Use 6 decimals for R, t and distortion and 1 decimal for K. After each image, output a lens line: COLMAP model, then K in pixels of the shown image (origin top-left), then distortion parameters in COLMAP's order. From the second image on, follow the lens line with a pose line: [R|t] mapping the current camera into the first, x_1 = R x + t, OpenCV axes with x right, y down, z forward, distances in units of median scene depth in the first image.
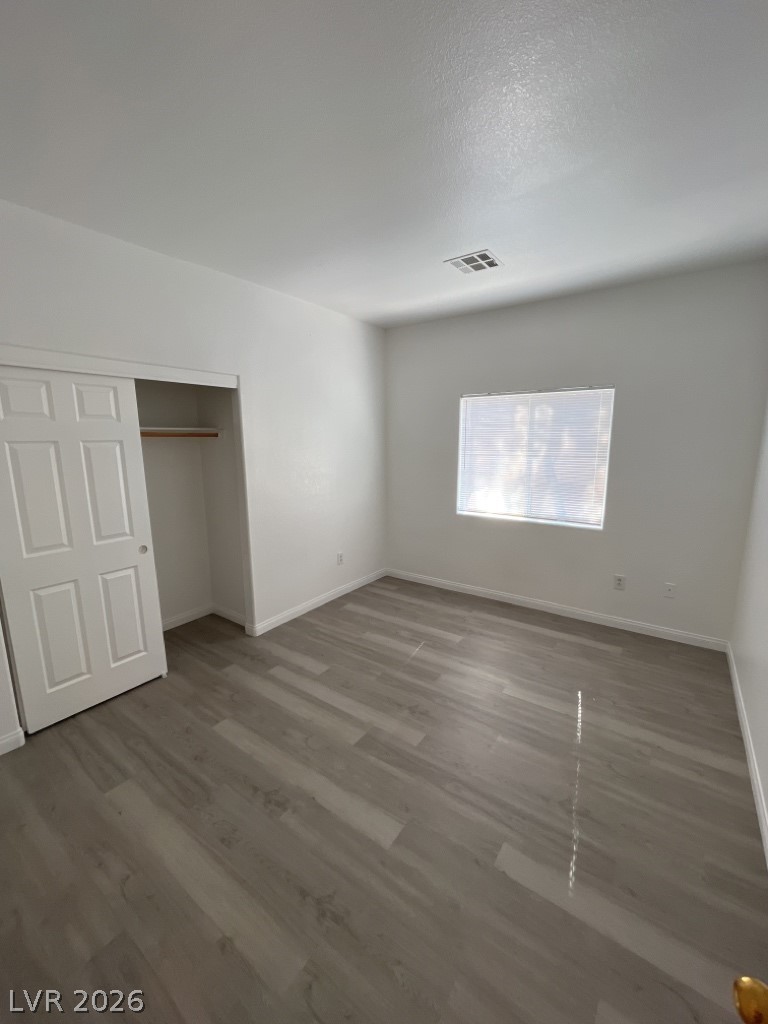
lens RADIAL K [[412.3, 0, 384.2], [0, 412.3, 510.1], [0, 0, 1]] dist [-0.007432, -0.000380]
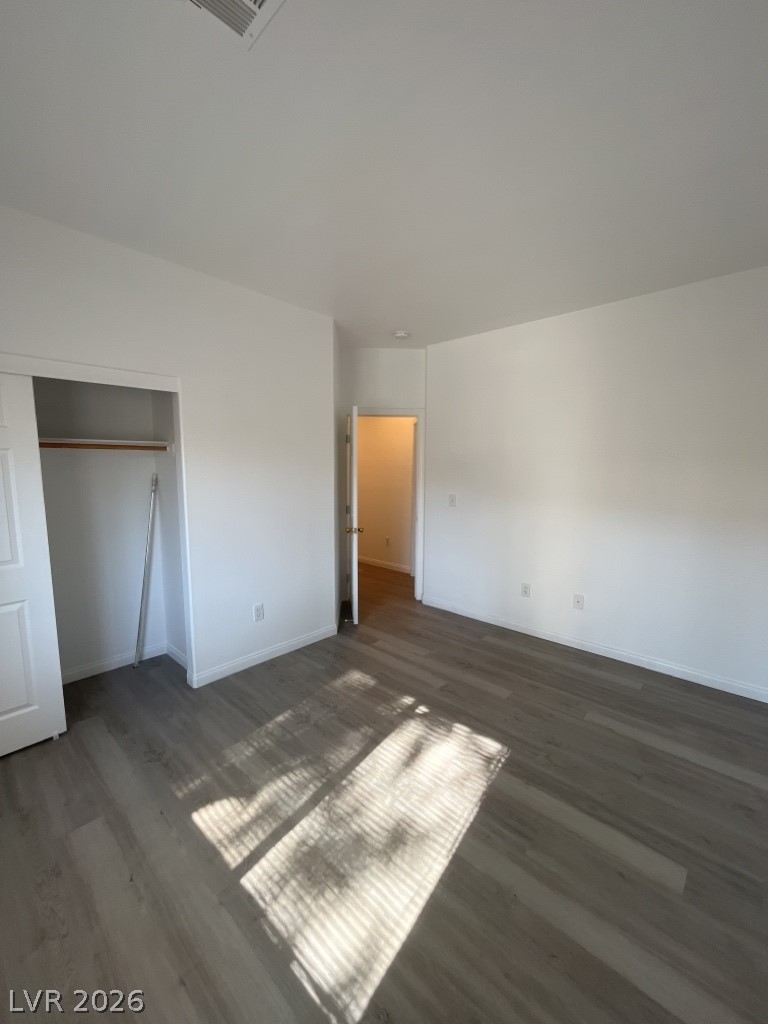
lens RADIAL K [[412.3, 0, 384.2], [0, 412.3, 510.1], [0, 0, 1]] dist [-0.007432, -0.000380]
pose [[0.989326, 0.040903, -0.139860, 0.207966], [-0.047078, 0.998044, -0.041133, -0.047123], [0.137904, 0.047279, 0.989317, 0.260273]]
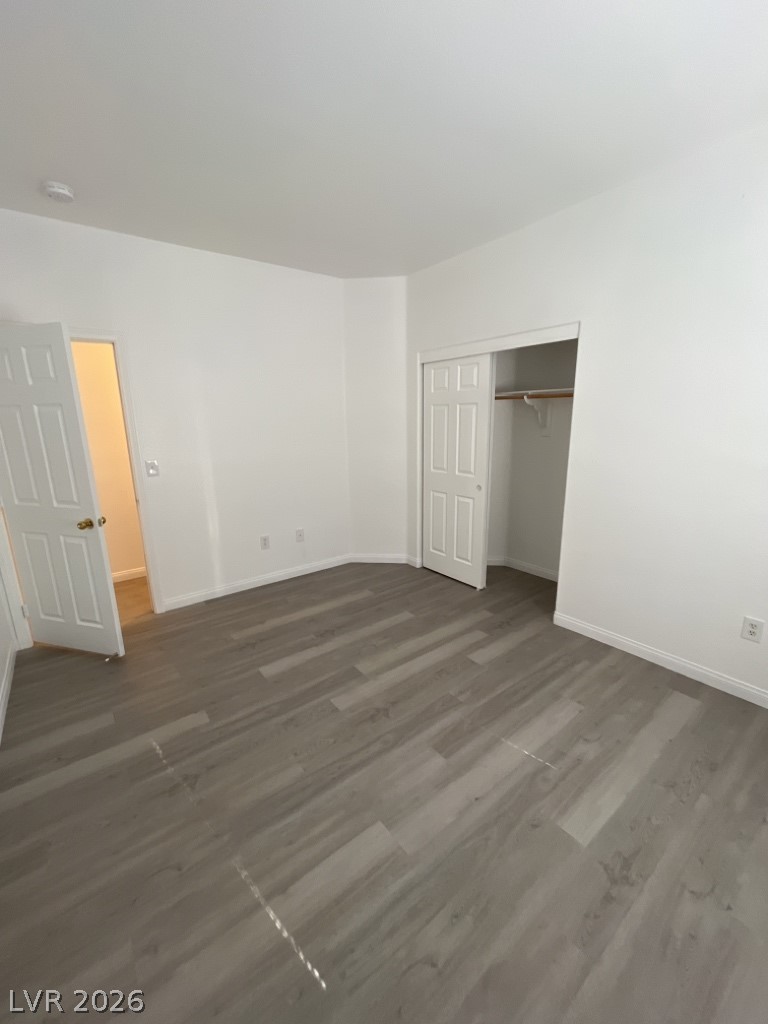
lens RADIAL K [[412.3, 0, 384.2], [0, 412.3, 510.1], [0, 0, 1]] dist [-0.007432, -0.000380]
pose [[-0.283695, 0.228422, -0.931311, 0.687944], [-0.145224, 0.949777, 0.277189, -0.146578], [0.947854, 0.213886, -0.236275, 0.975153]]
